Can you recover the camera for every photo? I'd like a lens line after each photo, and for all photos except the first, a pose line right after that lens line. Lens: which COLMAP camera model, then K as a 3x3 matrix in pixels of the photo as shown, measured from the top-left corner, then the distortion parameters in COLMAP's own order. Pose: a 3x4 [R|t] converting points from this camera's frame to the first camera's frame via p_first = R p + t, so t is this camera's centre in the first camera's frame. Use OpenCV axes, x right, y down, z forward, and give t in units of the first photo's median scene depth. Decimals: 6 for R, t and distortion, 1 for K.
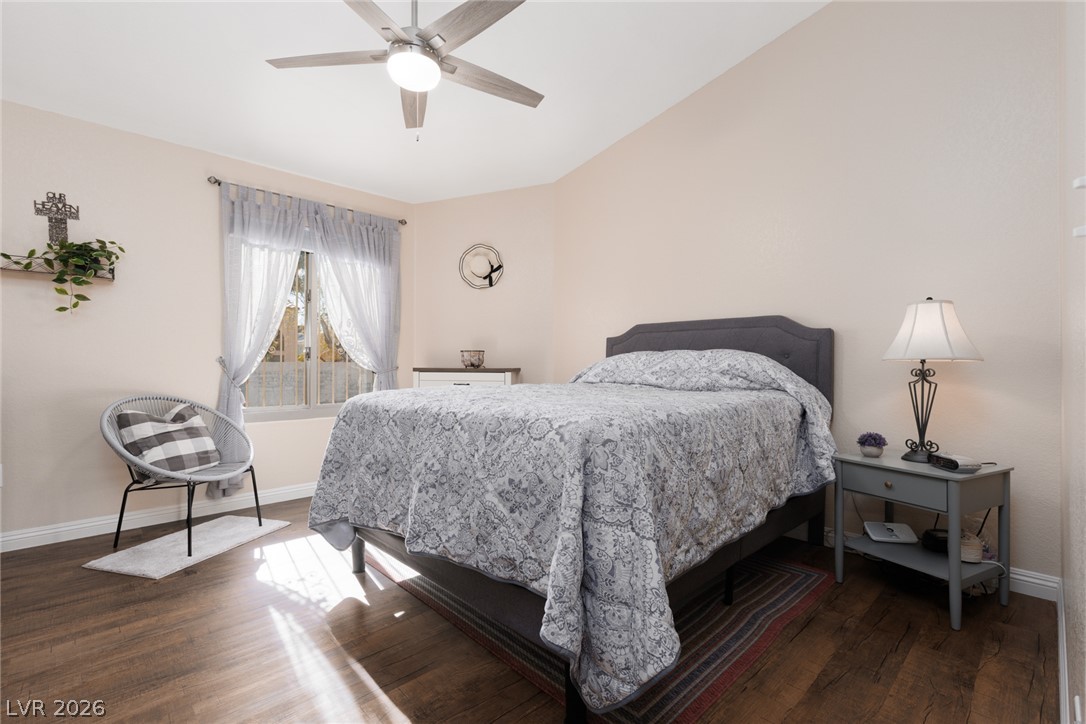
lens RADIAL K [[484.0, 0, 546.4], [0, 484.0, 362.7], [0, 0, 1]] dist [0.006981, -0.001066]
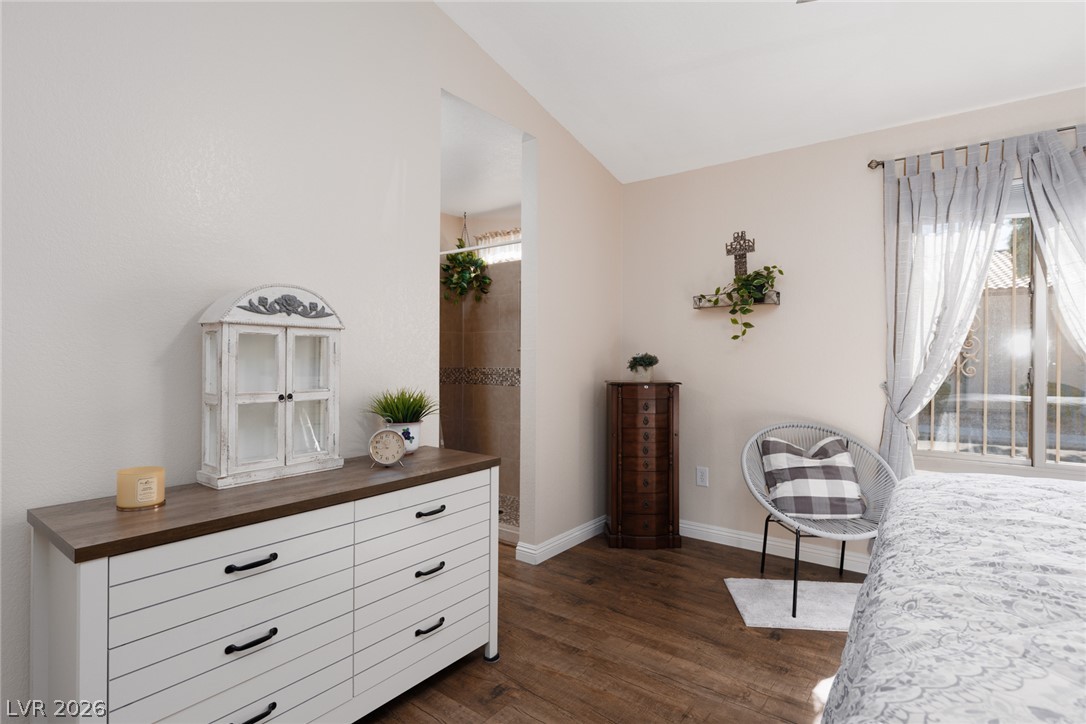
lens RADIAL K [[538.9, 0, 542.8], [0, 538.9, 362.6], [0, 0, 1]] dist [-0.006419, -0.000919]
pose [[0.156089, 0.000485, -0.987743, 0.131503], [-0.005297, 0.999986, -0.000347, -0.048686], [0.987729, 0.005287, 0.156090, 0.370063]]
